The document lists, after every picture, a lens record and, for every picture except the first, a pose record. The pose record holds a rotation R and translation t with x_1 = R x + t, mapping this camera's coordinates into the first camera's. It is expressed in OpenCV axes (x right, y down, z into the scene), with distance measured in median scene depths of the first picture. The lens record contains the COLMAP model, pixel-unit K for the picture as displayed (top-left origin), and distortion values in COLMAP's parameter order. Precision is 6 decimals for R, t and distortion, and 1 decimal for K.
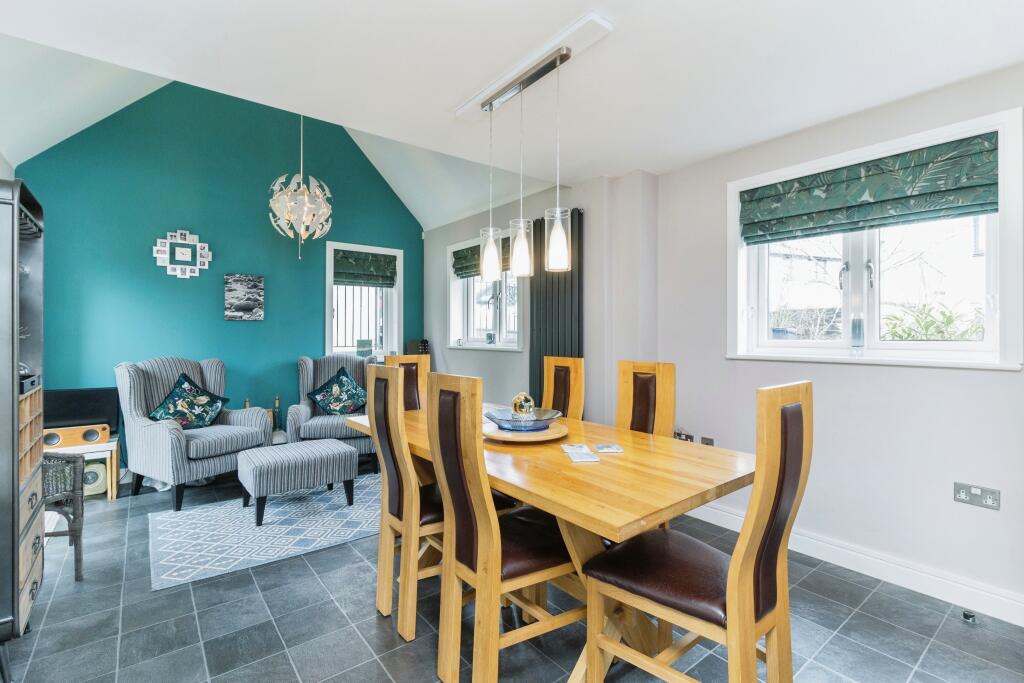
lens RADIAL K [[476.1, 0, 516.8], [0, 476.1, 324.4], [0, 0, 1]] dist [-0.002161, -0.000446]
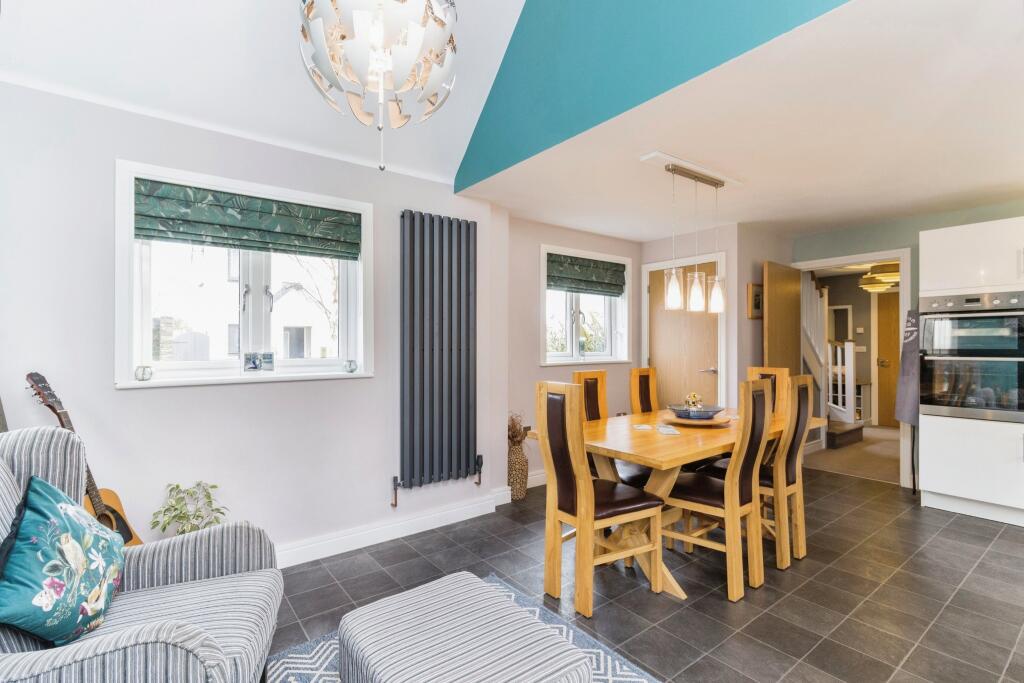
lens RADIAL K [[477.8, 0, 512.0], [0, 477.8, 341.5], [0, 0, 1]] dist [0.000670, 0.000321]
pose [[0.023416, 0.010497, 0.999671, -0.392284], [-0.004884, 0.999934, -0.010386, 0.004519], [-0.999714, -0.004639, 0.023466, 0.413576]]
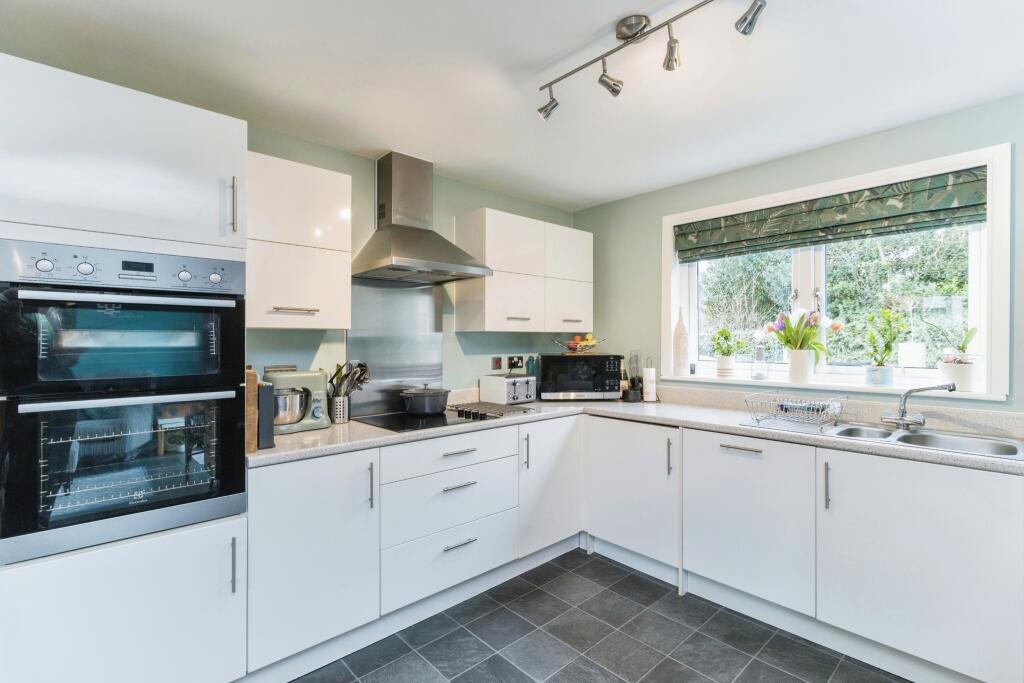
lens RADIAL K [[477.8, 0, 512.0], [0, 477.8, 341.5], [0, 0, 1]] dist [0.000670, 0.000321]
pose [[0.998190, 0.005726, 0.059859, -0.157628], [-0.005015, 0.999915, -0.012014, 0.003476], [-0.059922, 0.011692, 0.998135, 0.146195]]
